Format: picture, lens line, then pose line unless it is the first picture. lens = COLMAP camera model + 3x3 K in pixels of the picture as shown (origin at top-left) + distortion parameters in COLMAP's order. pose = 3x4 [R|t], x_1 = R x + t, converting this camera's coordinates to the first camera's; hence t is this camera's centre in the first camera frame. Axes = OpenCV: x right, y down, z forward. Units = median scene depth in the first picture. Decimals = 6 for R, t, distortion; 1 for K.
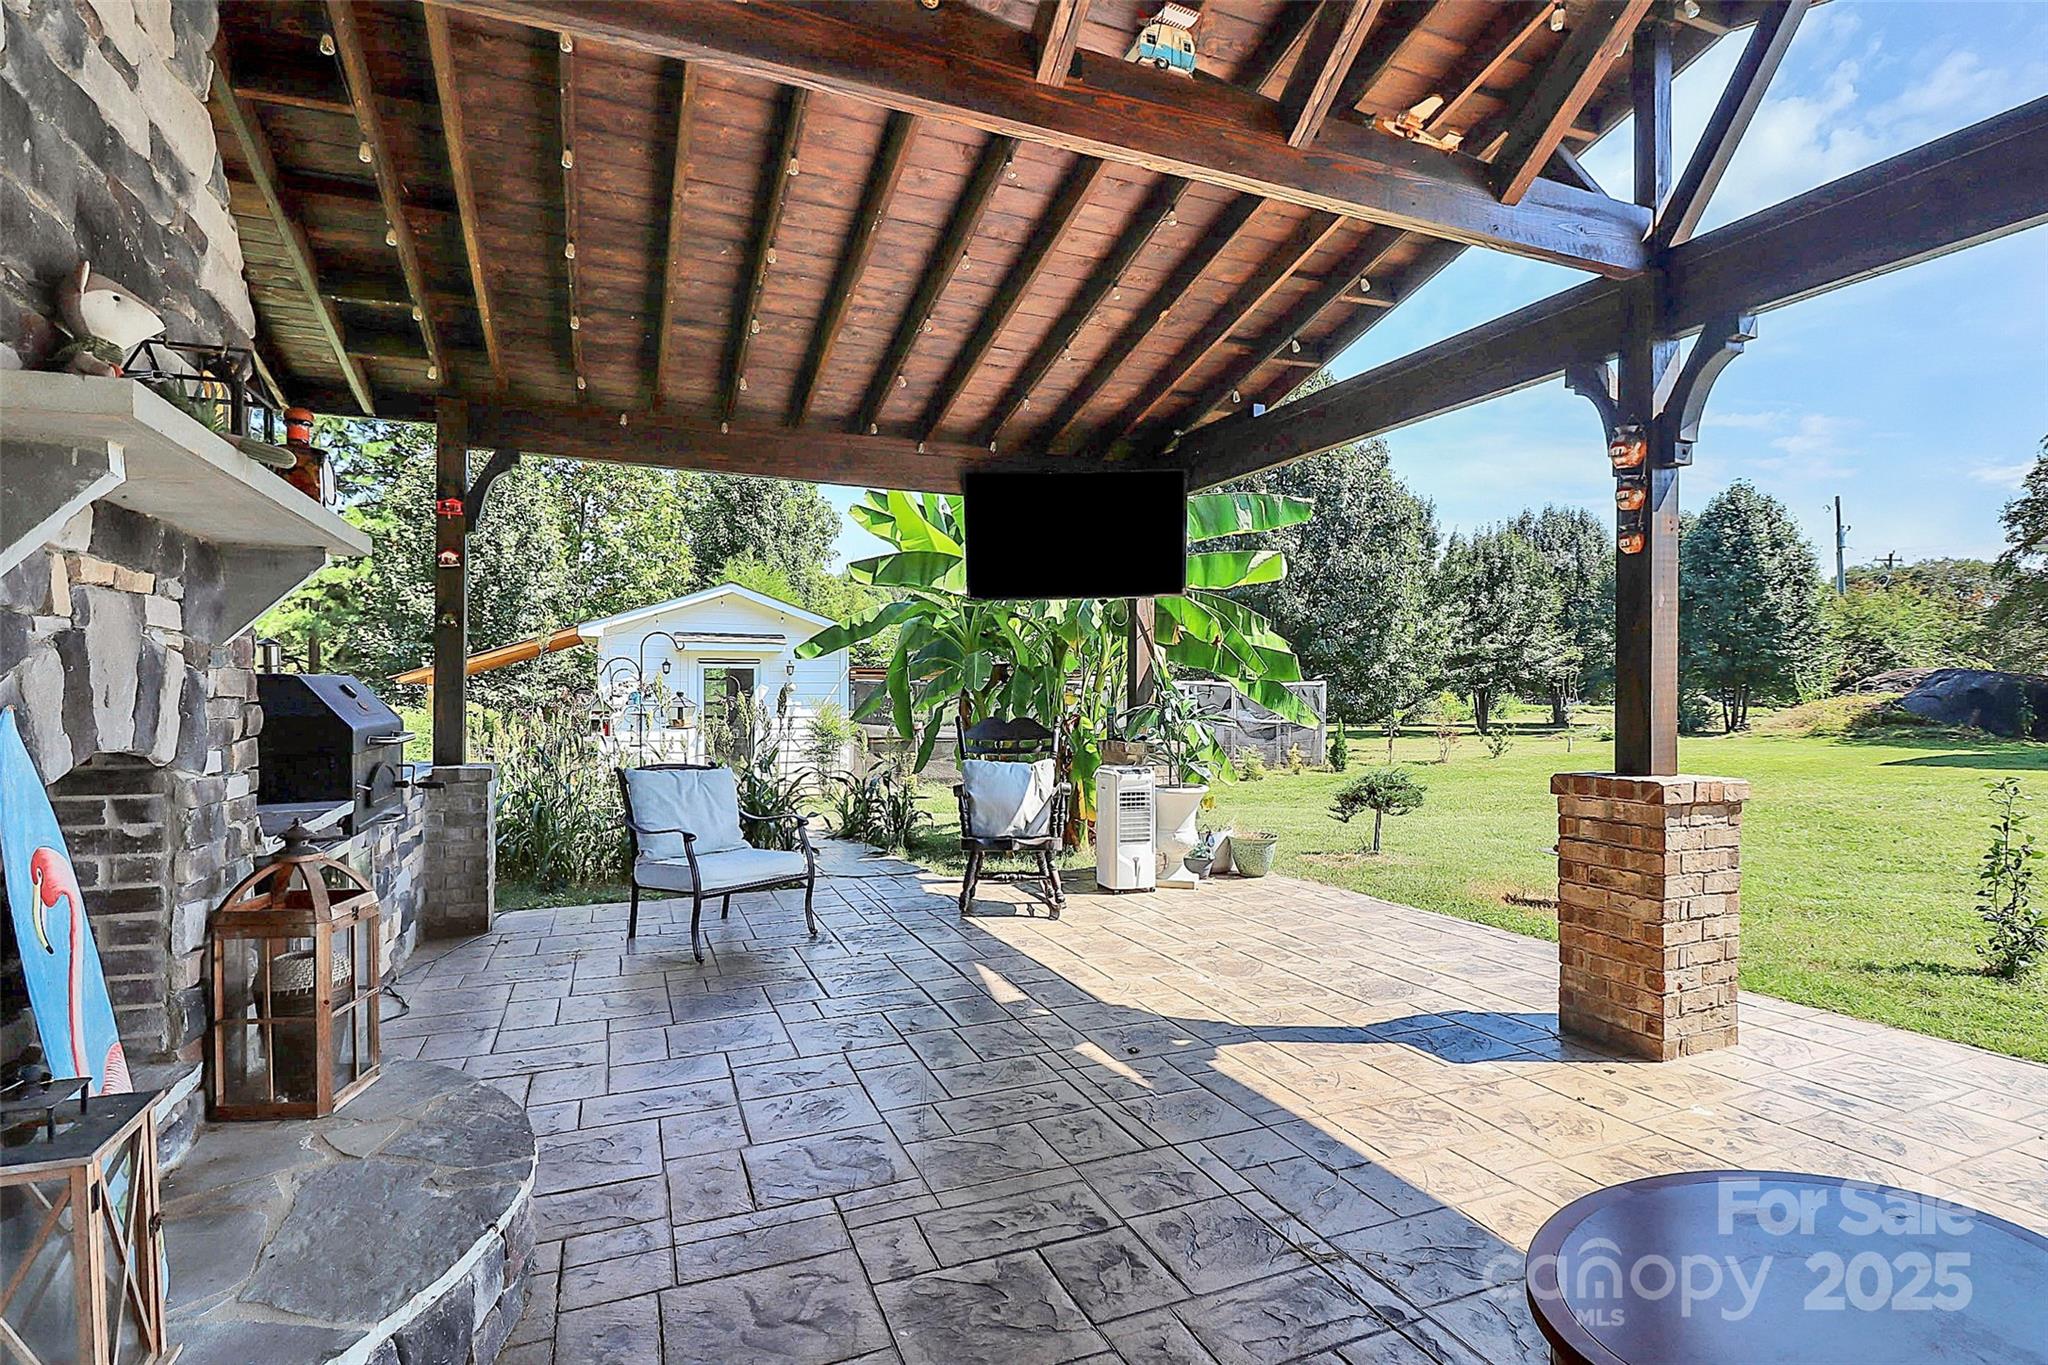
lens RADIAL K [[981.1, 0, 1024.0], [0, 981.1, 682.5], [0, 0, 1]] dist [0.011381, -0.009900]
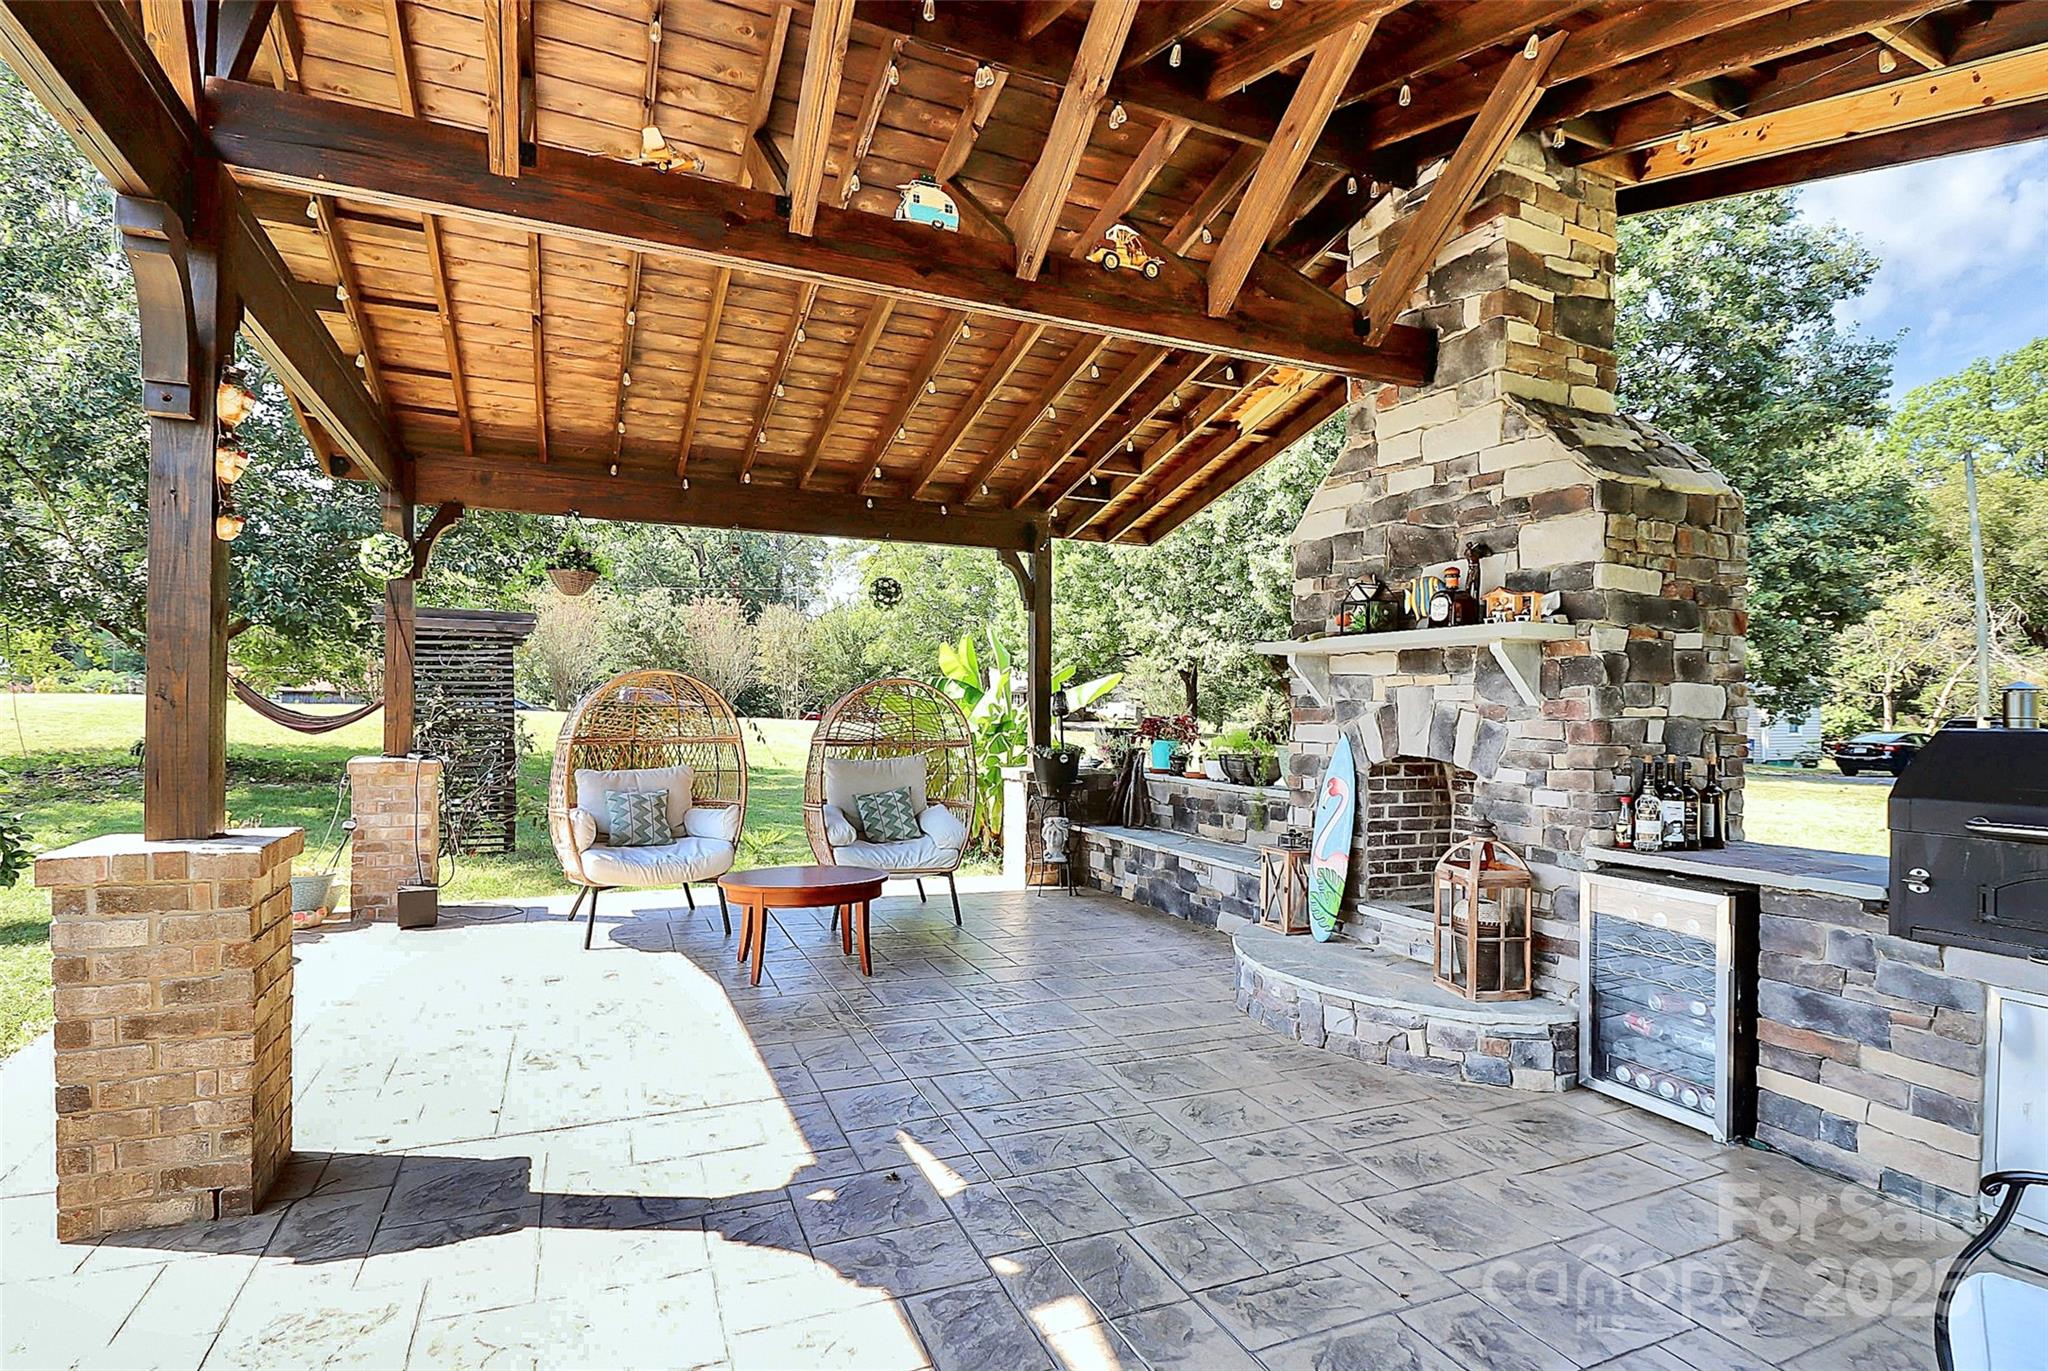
lens RADIAL K [[981.1, 0, 1024.0], [0, 981.1, 685.5], [0, 0, 1]] dist [0.011381, -0.009900]
pose [[-0.999609, -0.021443, -0.017921, 0.027939], [-0.021233, 0.999704, -0.011872, -0.025377], [0.018171, -0.011487, -0.999769, 1.904852]]
